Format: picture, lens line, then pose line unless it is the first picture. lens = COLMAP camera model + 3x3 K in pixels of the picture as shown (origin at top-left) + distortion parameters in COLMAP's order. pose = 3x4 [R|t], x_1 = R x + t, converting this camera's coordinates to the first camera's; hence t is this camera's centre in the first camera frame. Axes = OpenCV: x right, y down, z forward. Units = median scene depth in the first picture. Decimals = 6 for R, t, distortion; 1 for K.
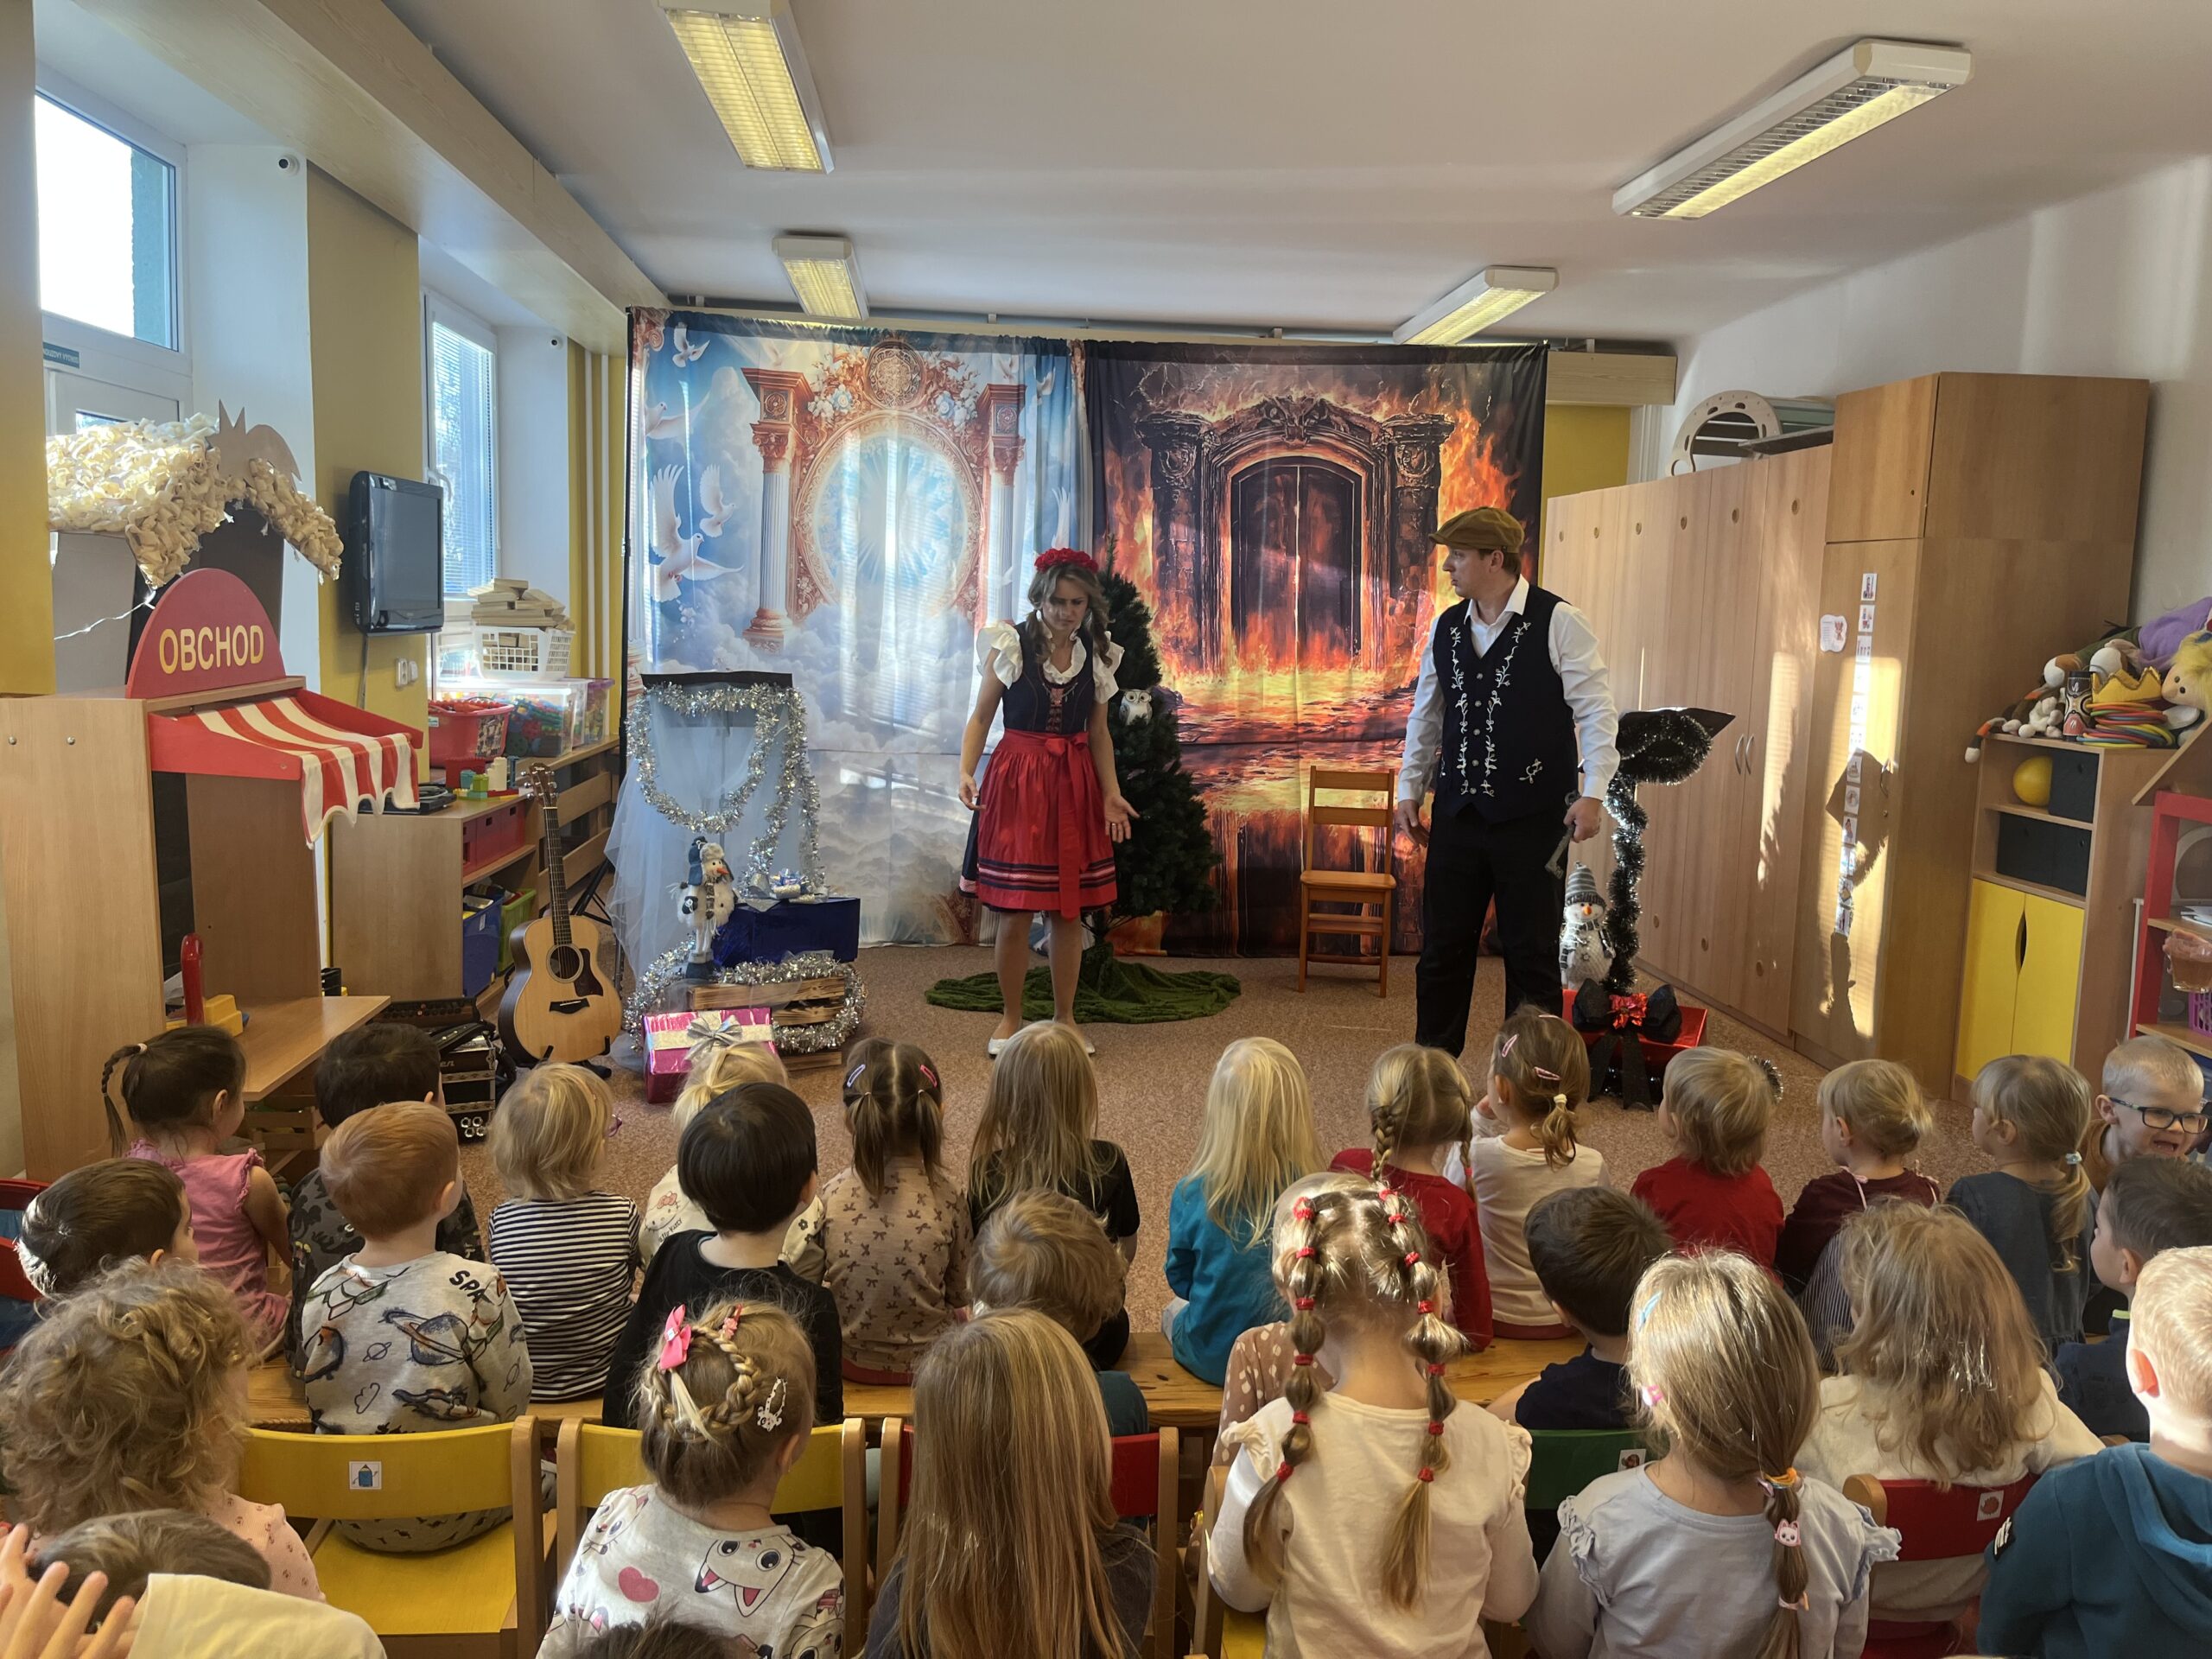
lens RADIAL K [[1708.3, 0, 1106.0], [0, 1708.3, 829.5], [0, 0, 1]] dist [-0.004202, -0.002819]
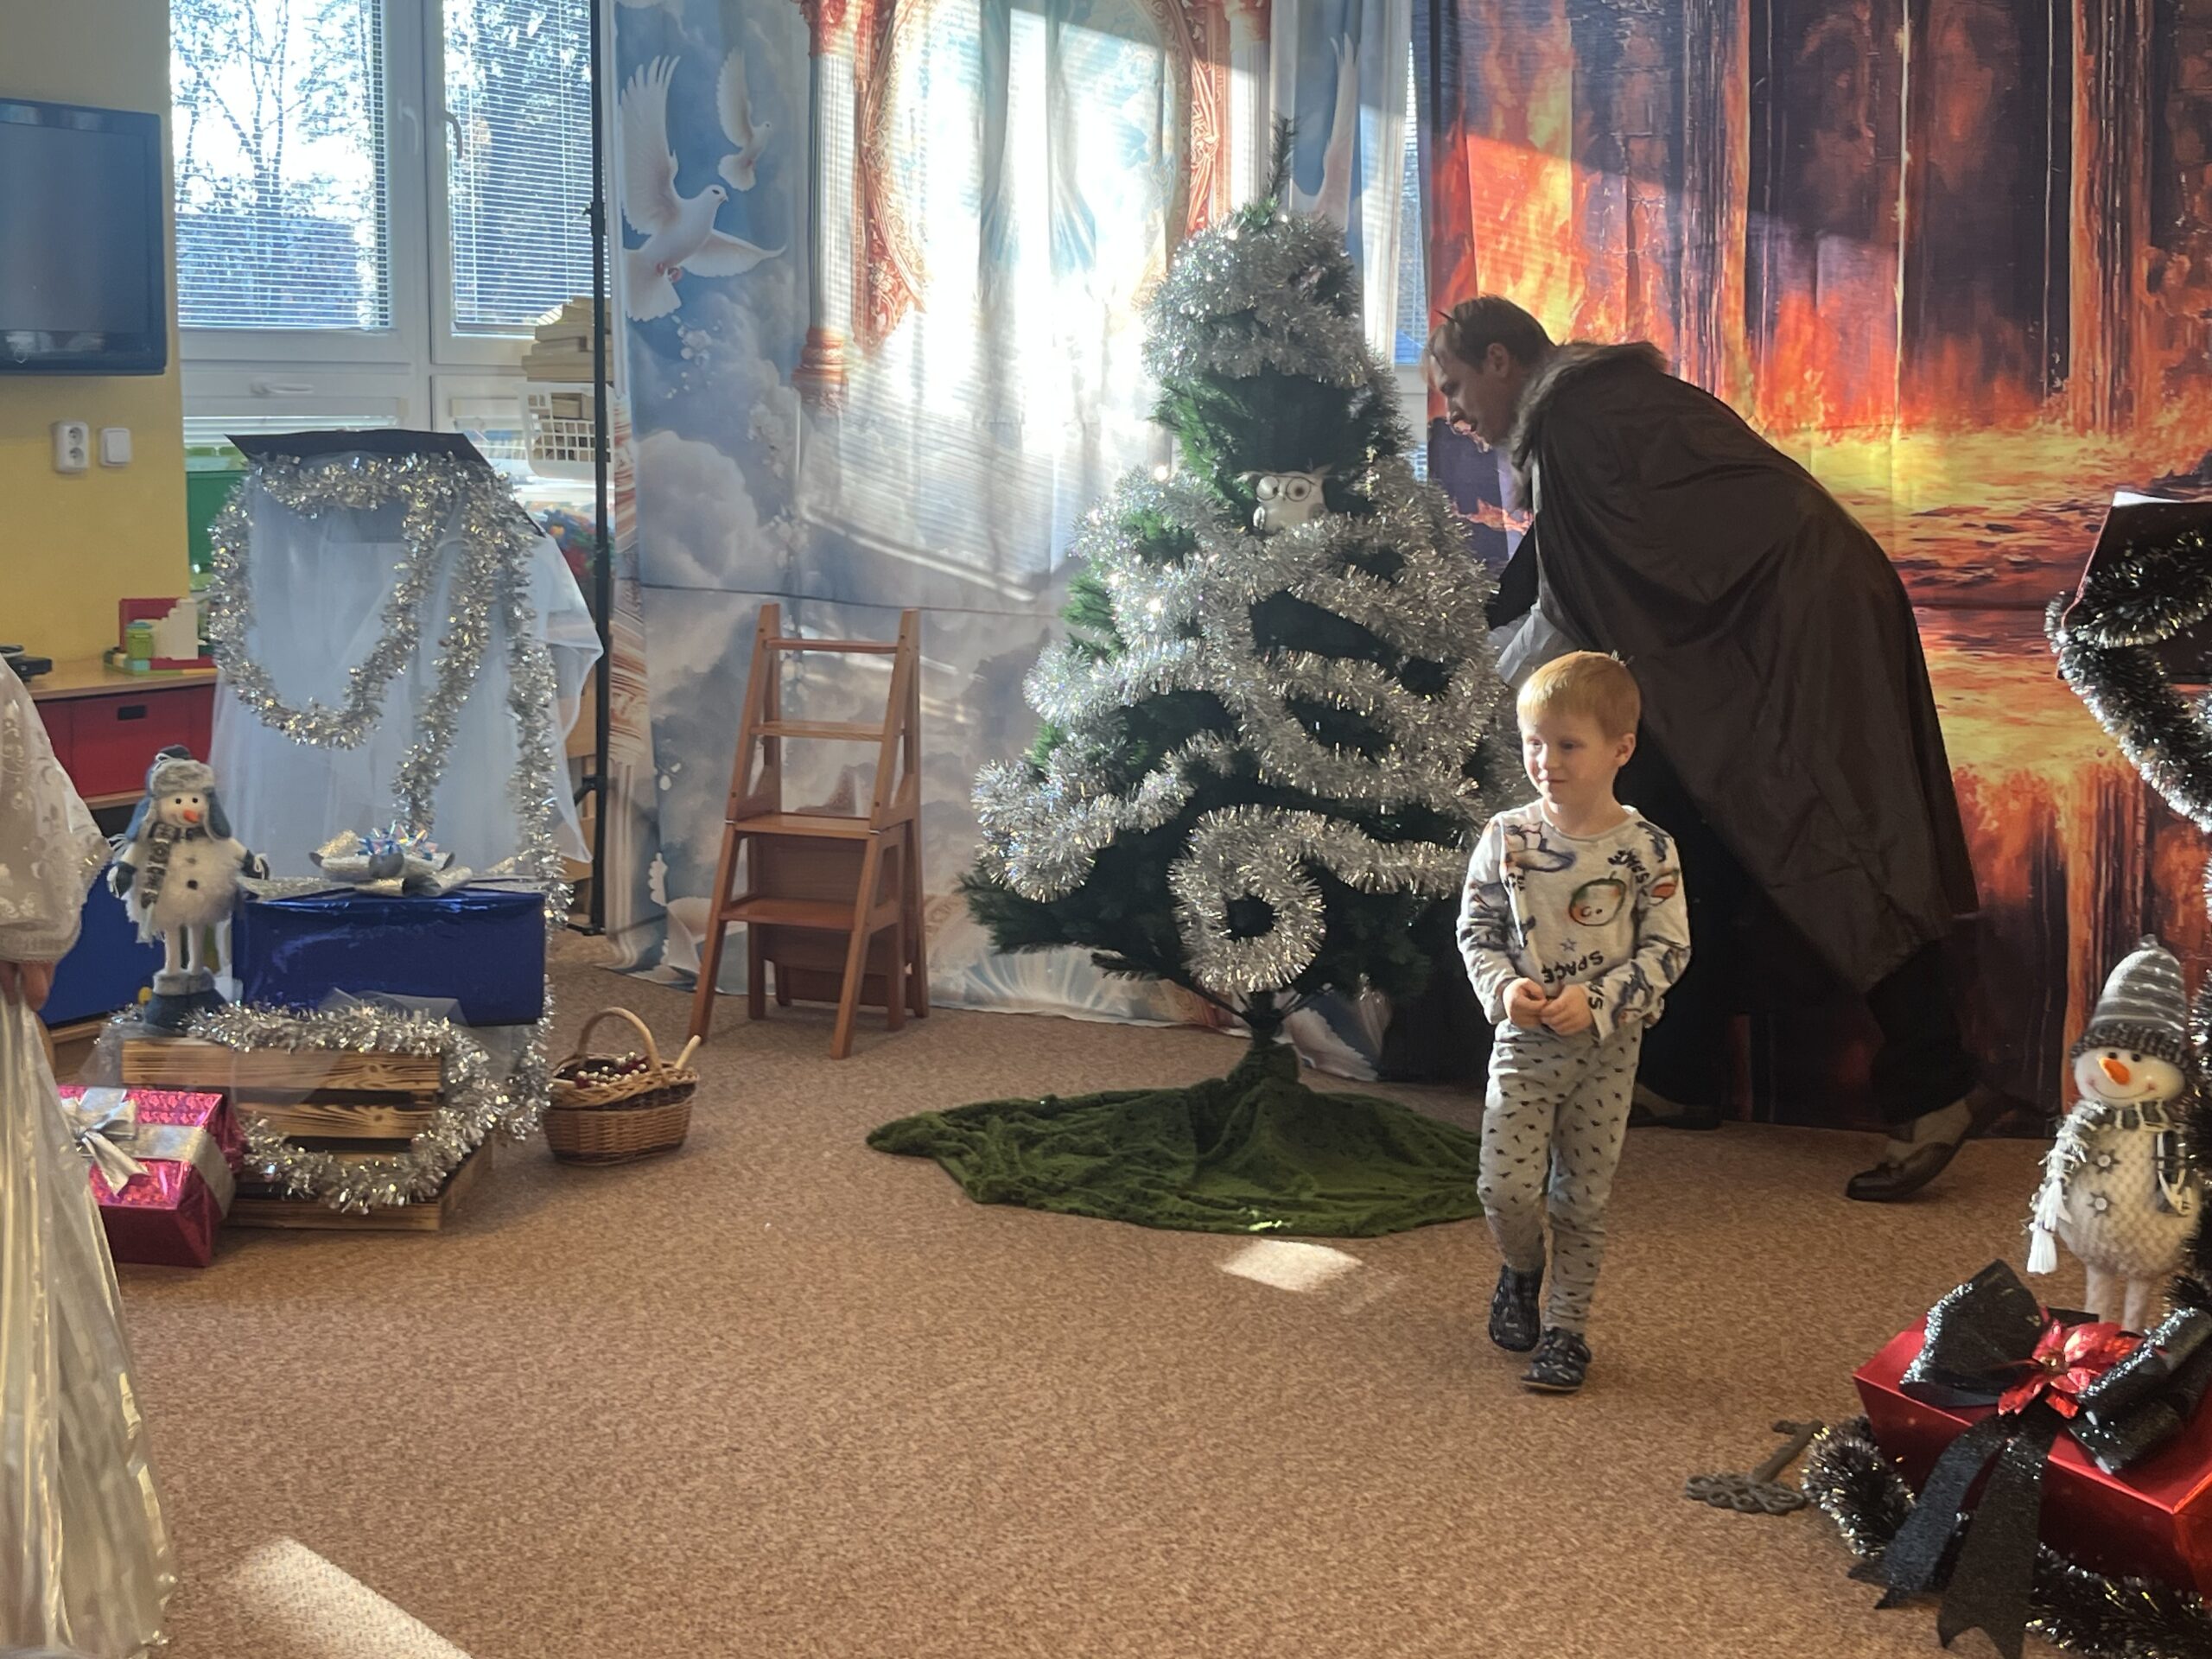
lens RADIAL K [[2920.7, 0, 1106.0], [0, 2920.7, 829.5], [0, 0, 1]] dist [0.125038, -0.643886]
pose [[0.833781, 0.056880, -0.549157, 0.357192], [-0.051538, 0.998354, 0.025156, -0.005874], [0.549684, 0.007328, 0.835340, 0.313774]]
